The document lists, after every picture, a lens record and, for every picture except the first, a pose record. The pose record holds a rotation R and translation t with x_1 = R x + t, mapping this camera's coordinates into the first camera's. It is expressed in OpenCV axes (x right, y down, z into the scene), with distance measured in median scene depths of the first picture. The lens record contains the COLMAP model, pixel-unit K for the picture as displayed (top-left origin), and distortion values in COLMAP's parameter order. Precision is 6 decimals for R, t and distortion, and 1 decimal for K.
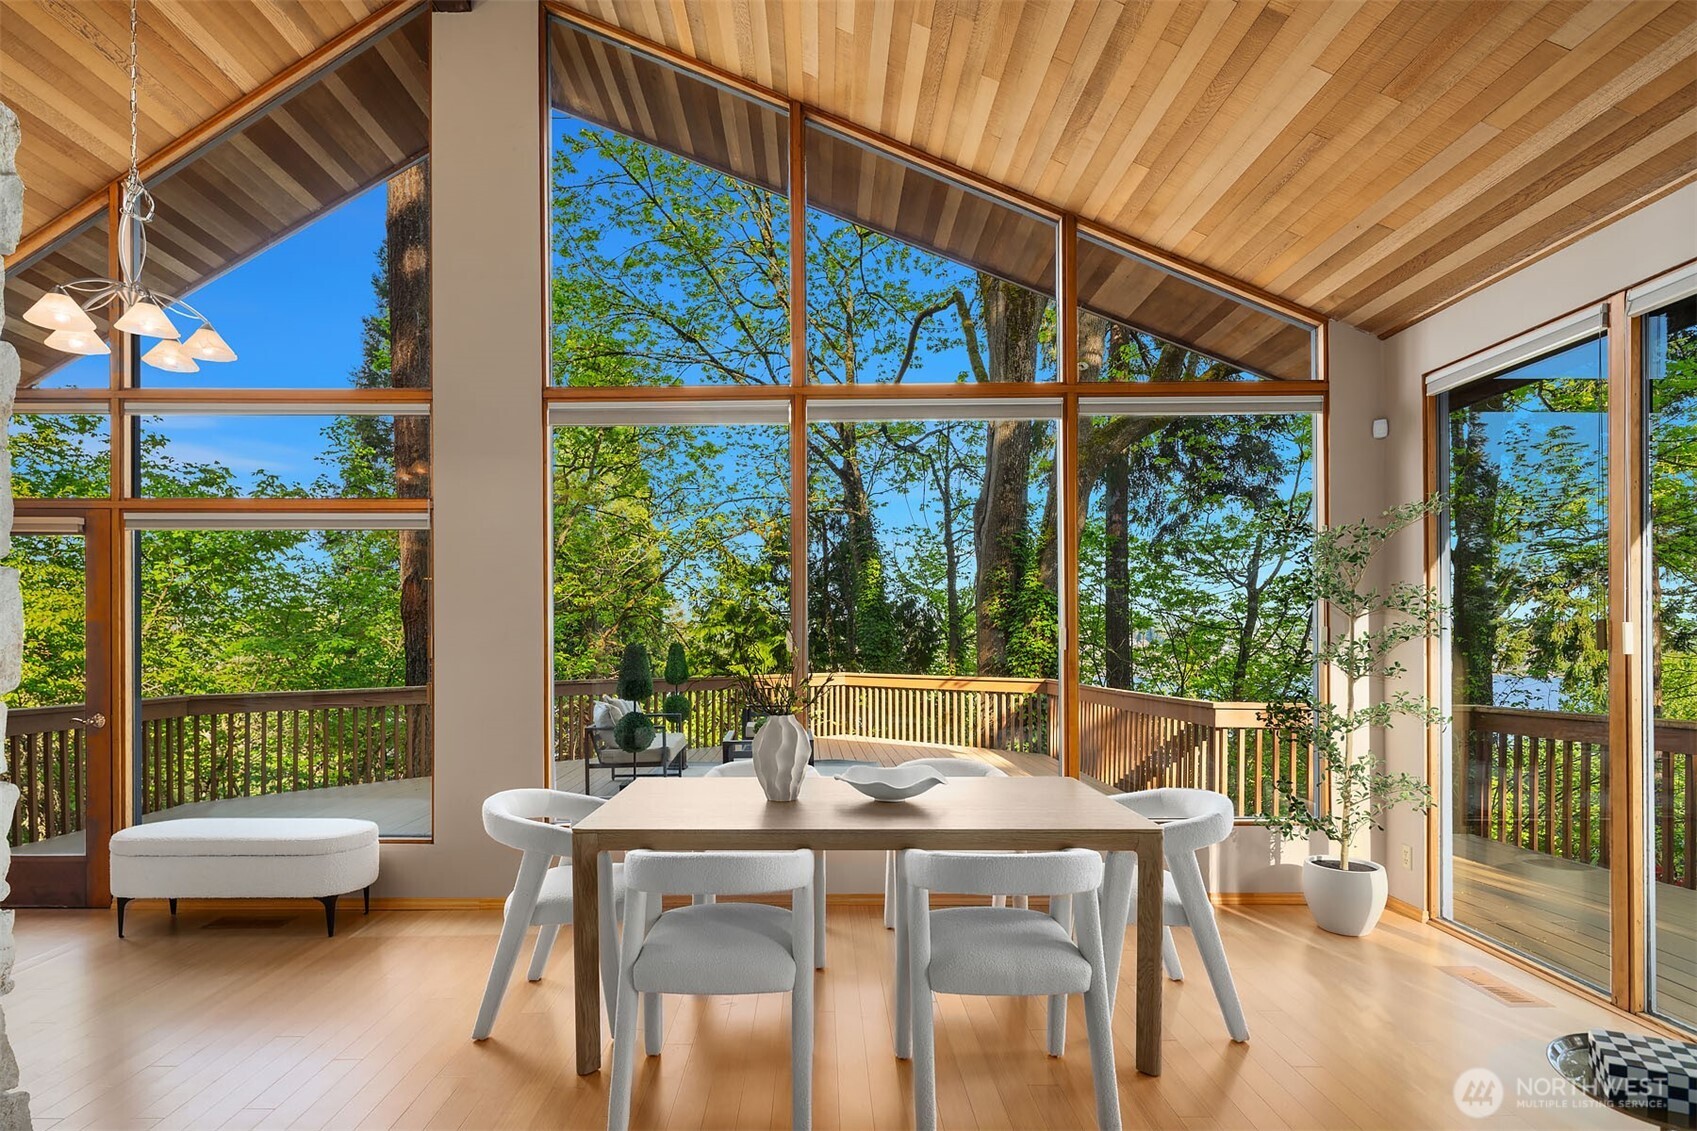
lens RADIAL K [[819.7, 0, 820.0], [0, 819.7, 639.4], [0, 0, 1]] dist [-0.002924, -0.001253]
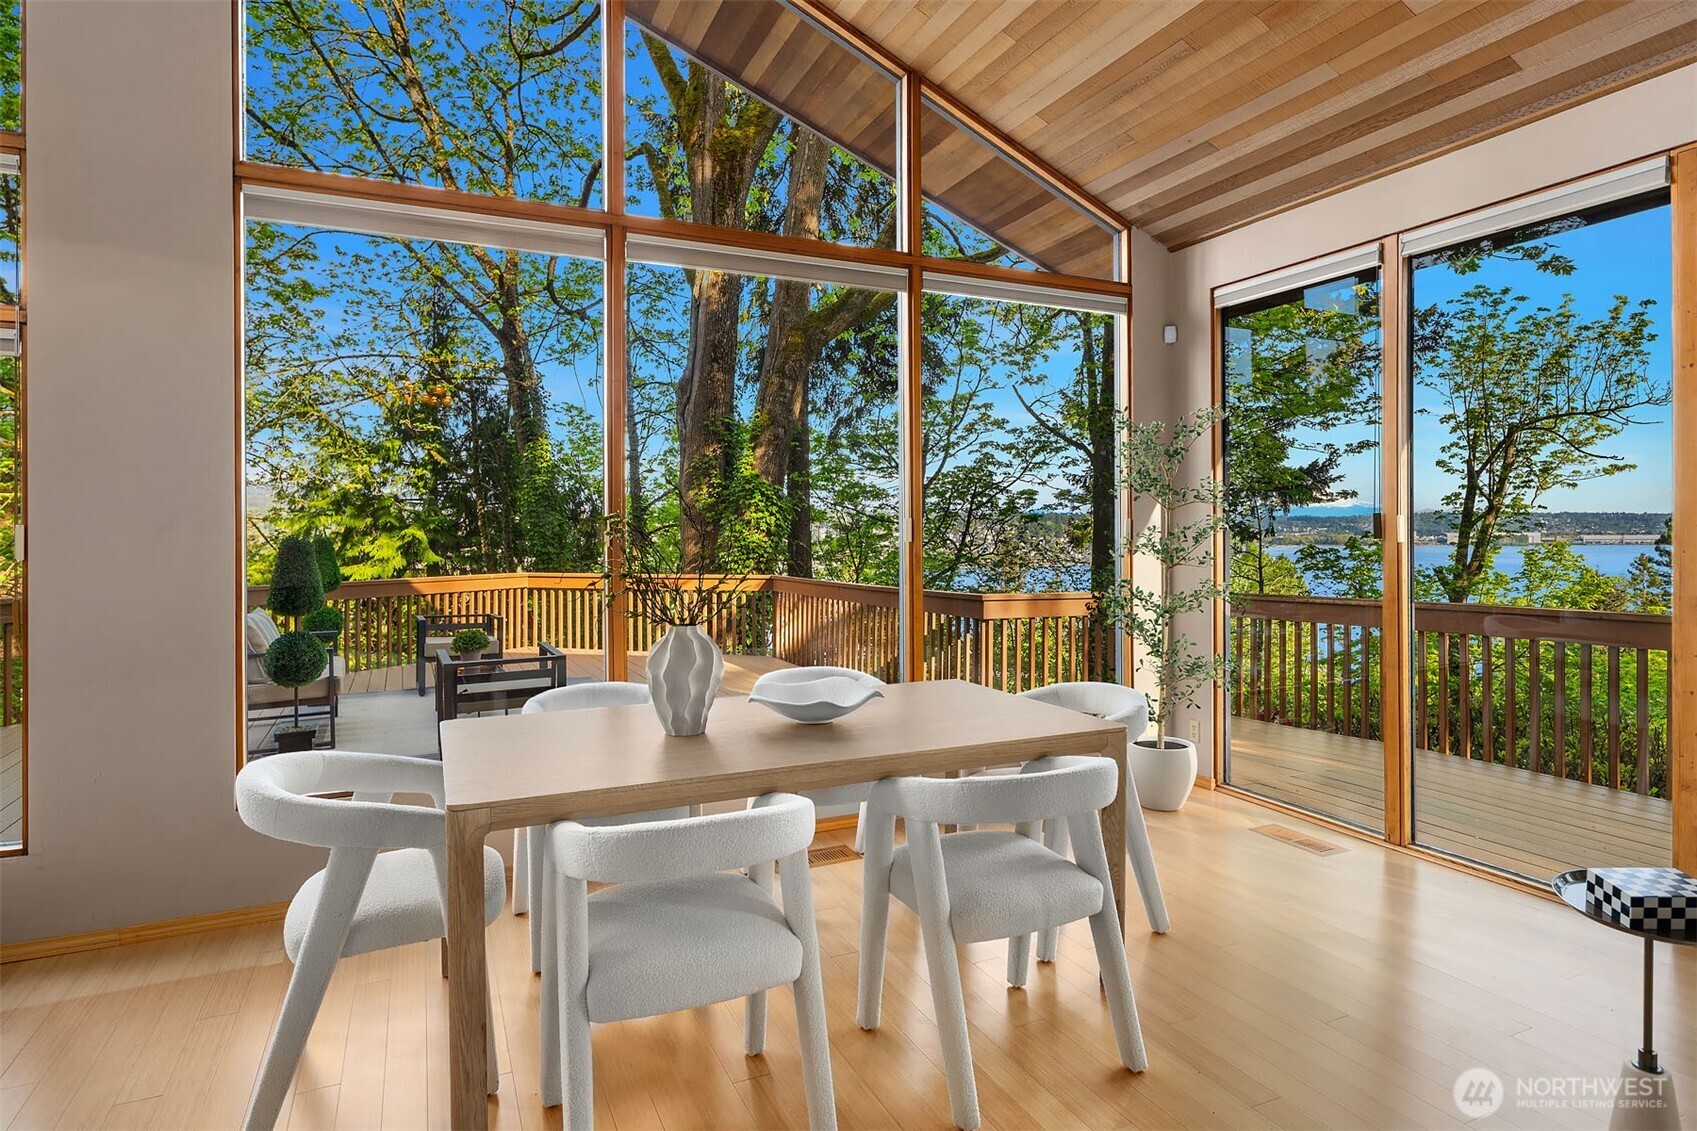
lens RADIAL K [[893.6, 0, 836.5], [0, 893.6, 533.0], [0, 0, 1]] dist [-0.001460, -0.000096]
pose [[0.907442, -0.000039, 0.420177, -0.126731], [0.000454, 1.000000, -0.000890, 0.002349], [-0.420177, 0.000998, 0.907442, 0.074222]]
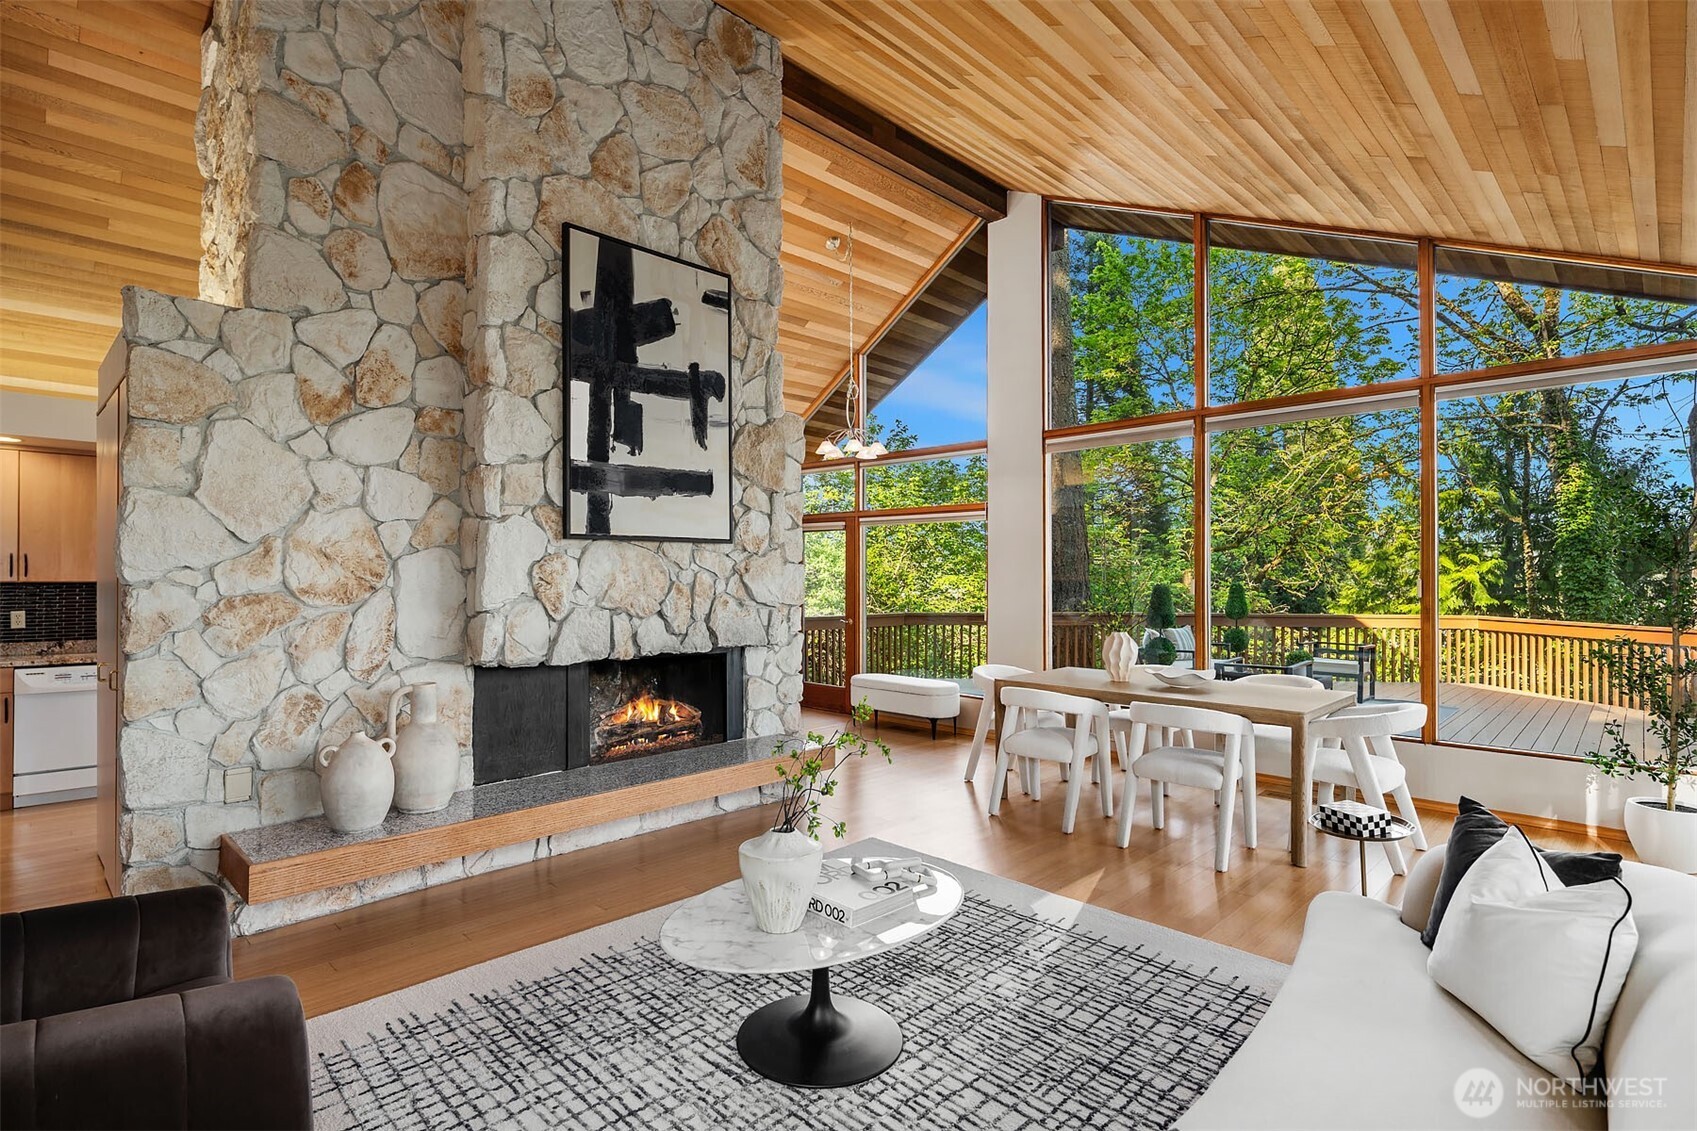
lens RADIAL K [[838.5, 0, 848.5], [0, 838.5, 565.5], [0, 0, 1]] dist [0.002315, -0.000064]
pose [[0.706907, -0.003636, -0.707297, 0.375124], [-0.000909, 0.999981, -0.006048, -0.017142], [0.707306, 0.004918, 0.706890, -0.304658]]
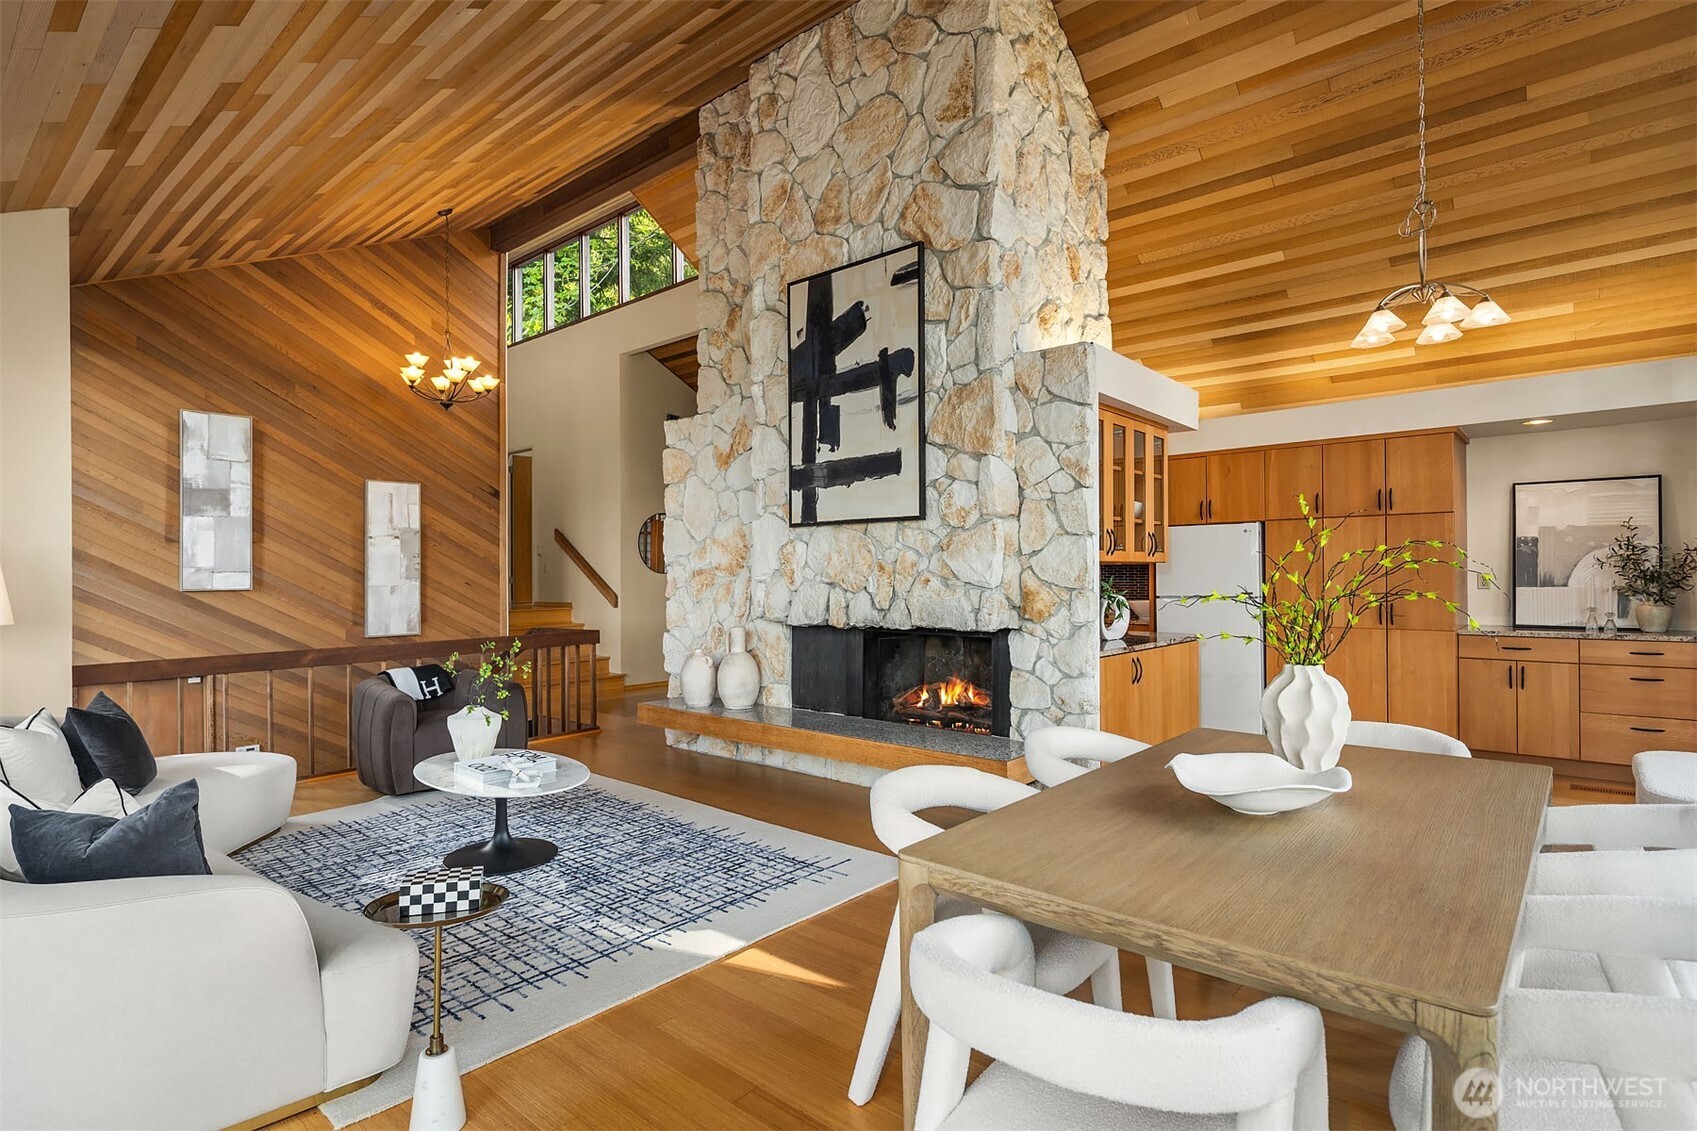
lens RADIAL K [[851.5, 0, 773.9], [0, 851.5, 568.0], [0, 0, 1]] dist [0.000032, -0.000014]
pose [[-0.696132, 0.005914, -0.717890, 0.386922], [0.012604, 0.999913, -0.003985, 0.001589], [0.717803, -0.011823, -0.696146, 0.557291]]
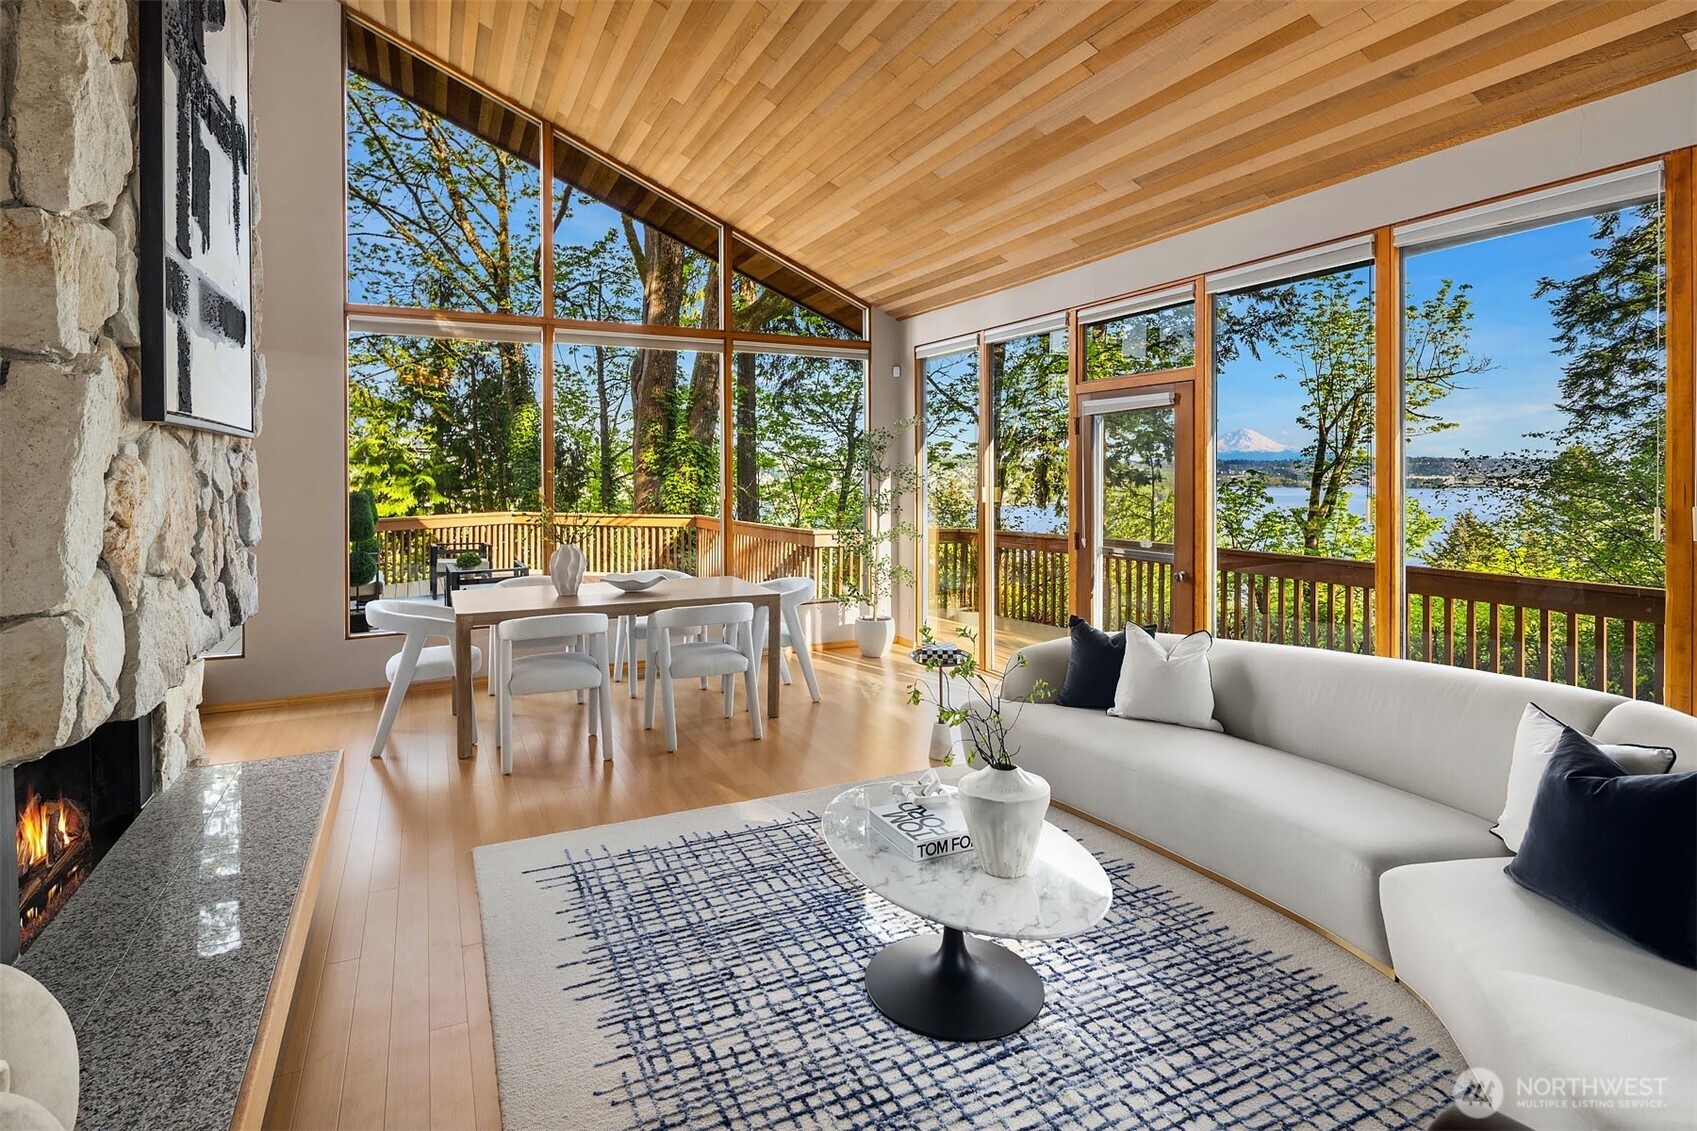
lens RADIAL K [[838.4, 0, 816.1], [0, 838.4, 480.5], [0, 0, 1]] dist [-0.000433, 0.000078]
pose [[0.906976, 0.000244, 0.421182, -0.141347], [-0.004342, 0.999952, 0.008771, -0.024293], [-0.421160, -0.009784, 0.906934, -0.345623]]
